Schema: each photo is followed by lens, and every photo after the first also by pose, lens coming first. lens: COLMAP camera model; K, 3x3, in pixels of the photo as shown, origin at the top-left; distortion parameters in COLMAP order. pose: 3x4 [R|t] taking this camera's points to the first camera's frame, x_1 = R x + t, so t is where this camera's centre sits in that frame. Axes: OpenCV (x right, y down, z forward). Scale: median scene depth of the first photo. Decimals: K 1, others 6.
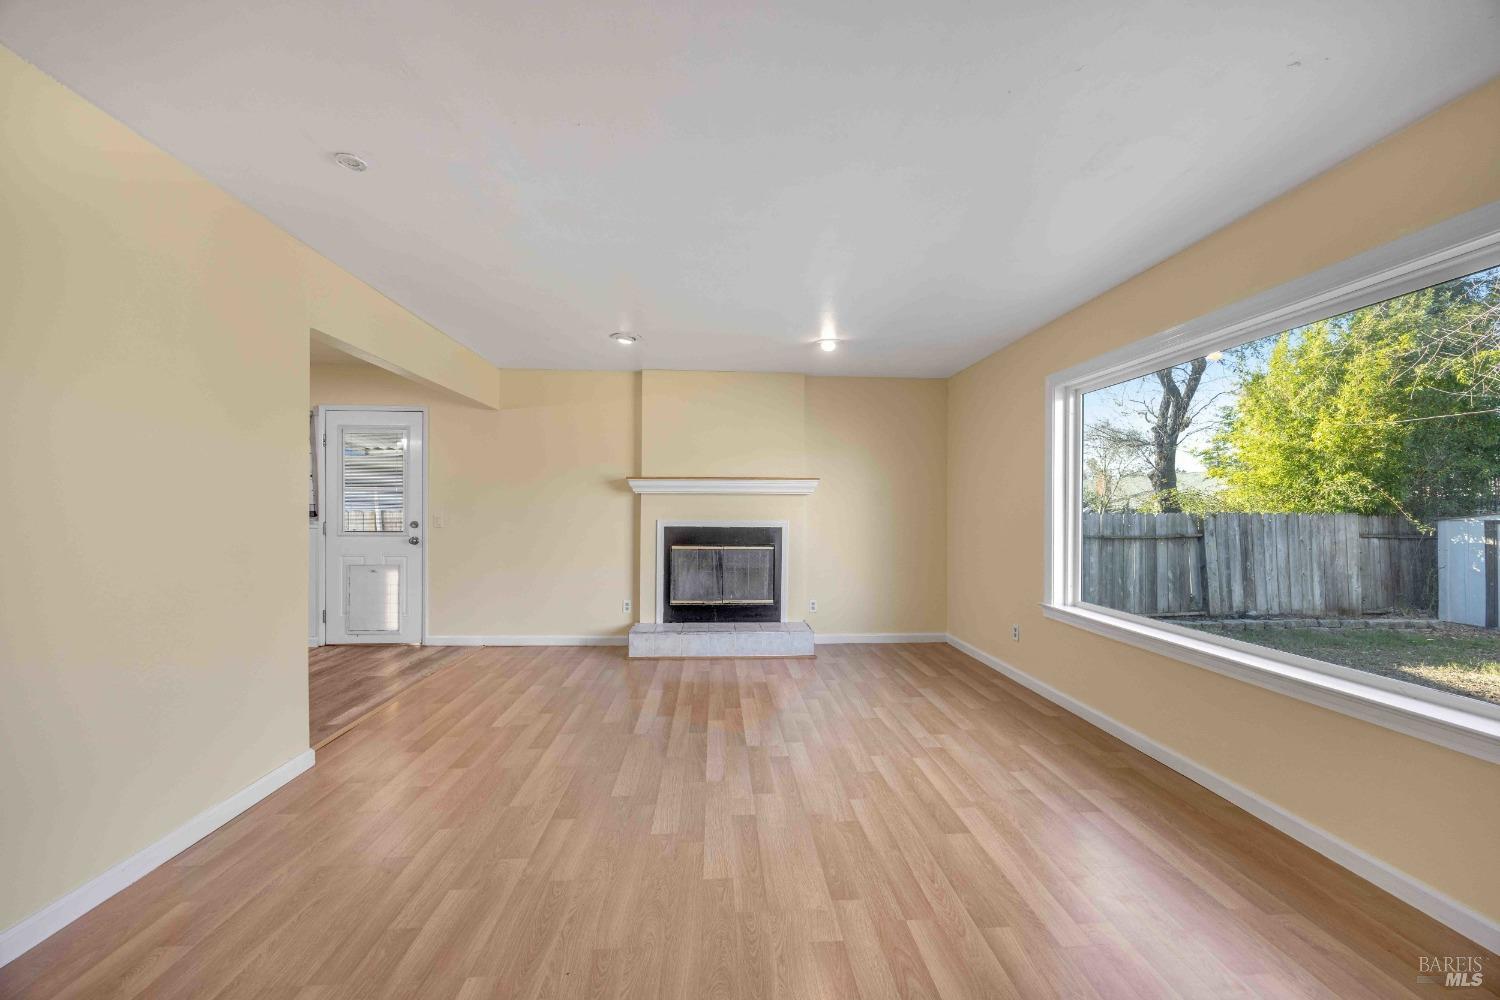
lens RADIAL K [[570.3, 0, 748.8], [0, 570.3, 510.1], [0, 0, 1]] dist [-0.002549, -0.000269]
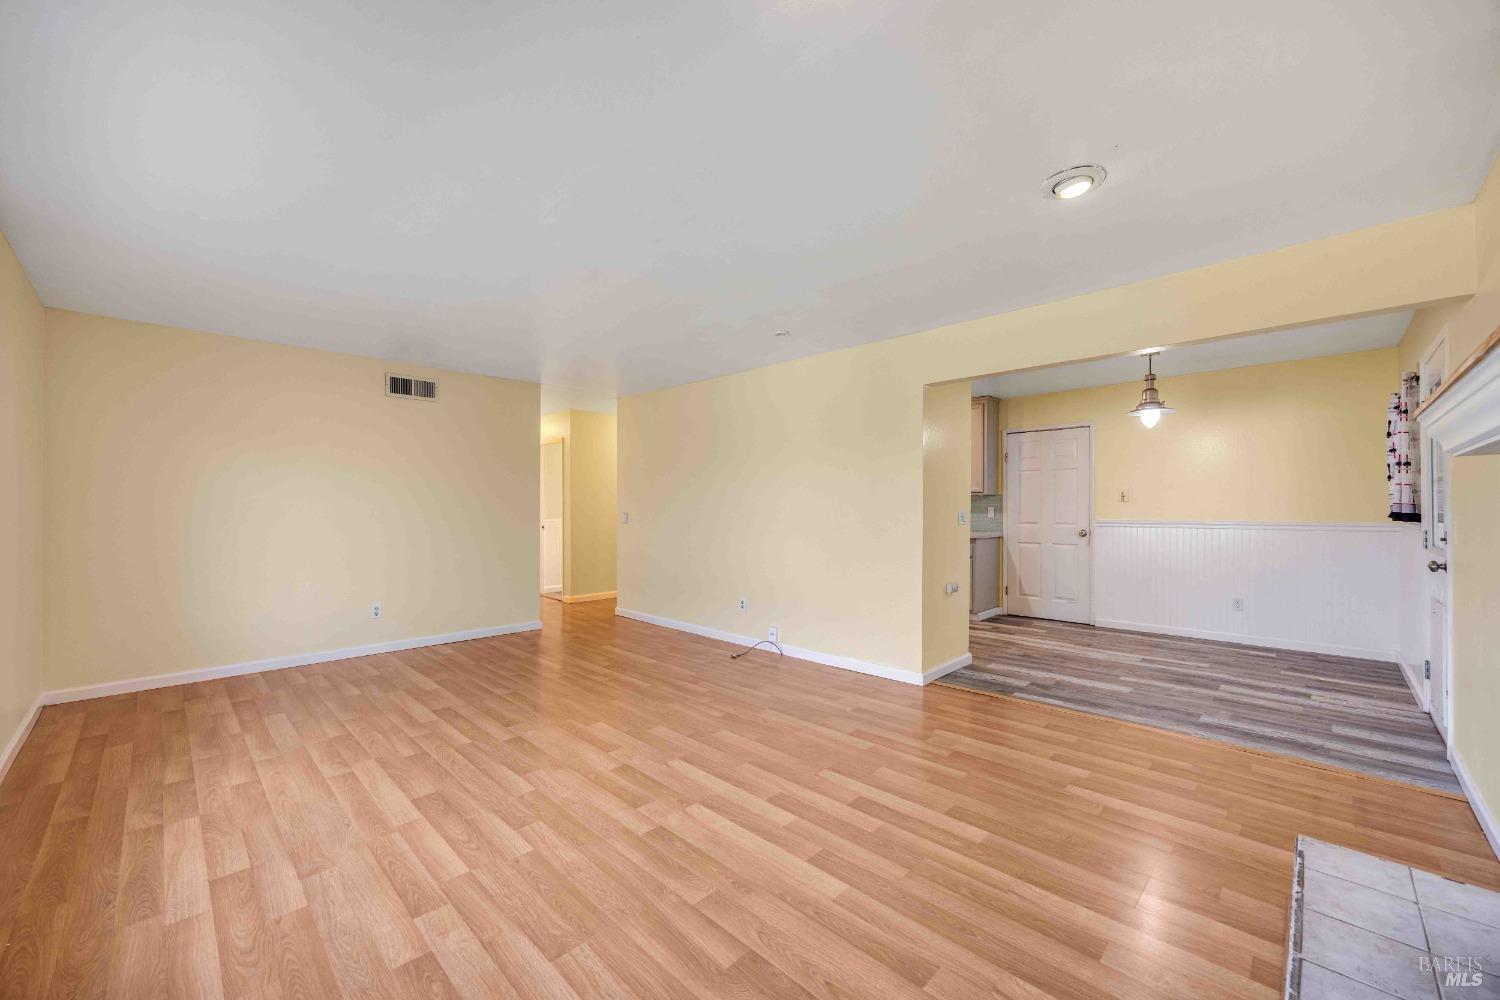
lens RADIAL K [[583.4, 0, 754.3], [0, 583.4, 527.2], [0, 0, 1]] dist [-0.010282, 0.000232]
pose [[-0.739276, 0.012833, -0.673280, 0.328689], [-0.007190, 0.999611, 0.026949, 0.010938], [0.673364, 0.024764, -0.738896, 1.144352]]
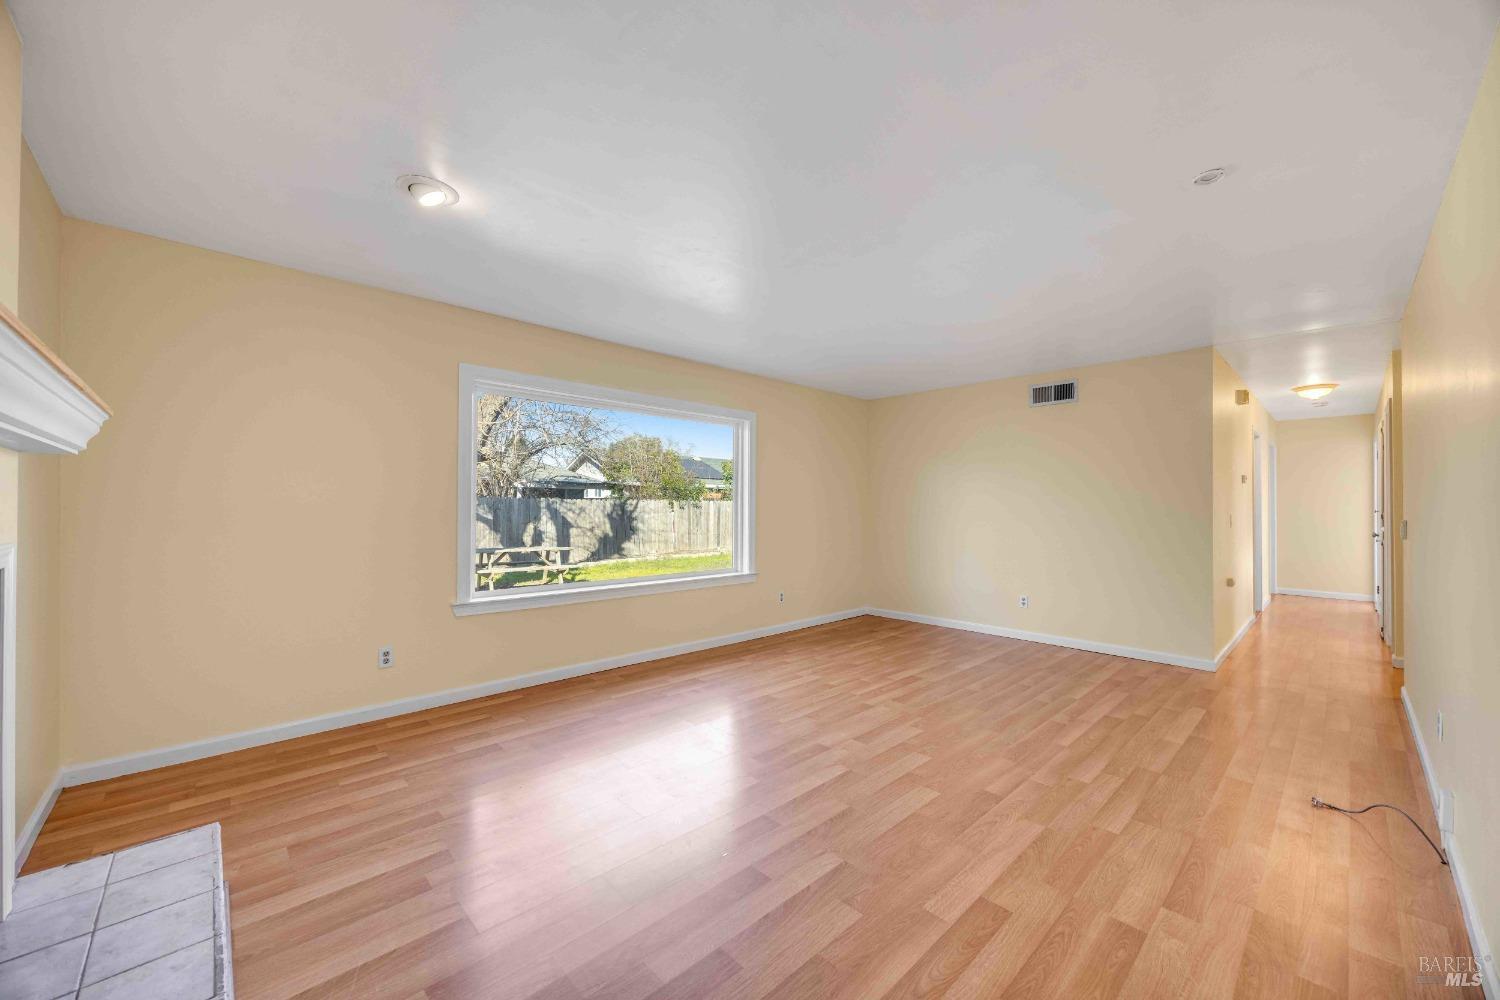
lens RADIAL K [[568.5, 0, 753.0], [0, 568.5, 501.6], [0, 0, 1]] dist [-0.002318, -0.000066]
pose [[-0.642752, -0.005084, 0.766058, -0.460486], [-0.011056, 0.999935, -0.002640, -0.006323], [-0.765995, -0.010166, -0.642767, 1.101422]]
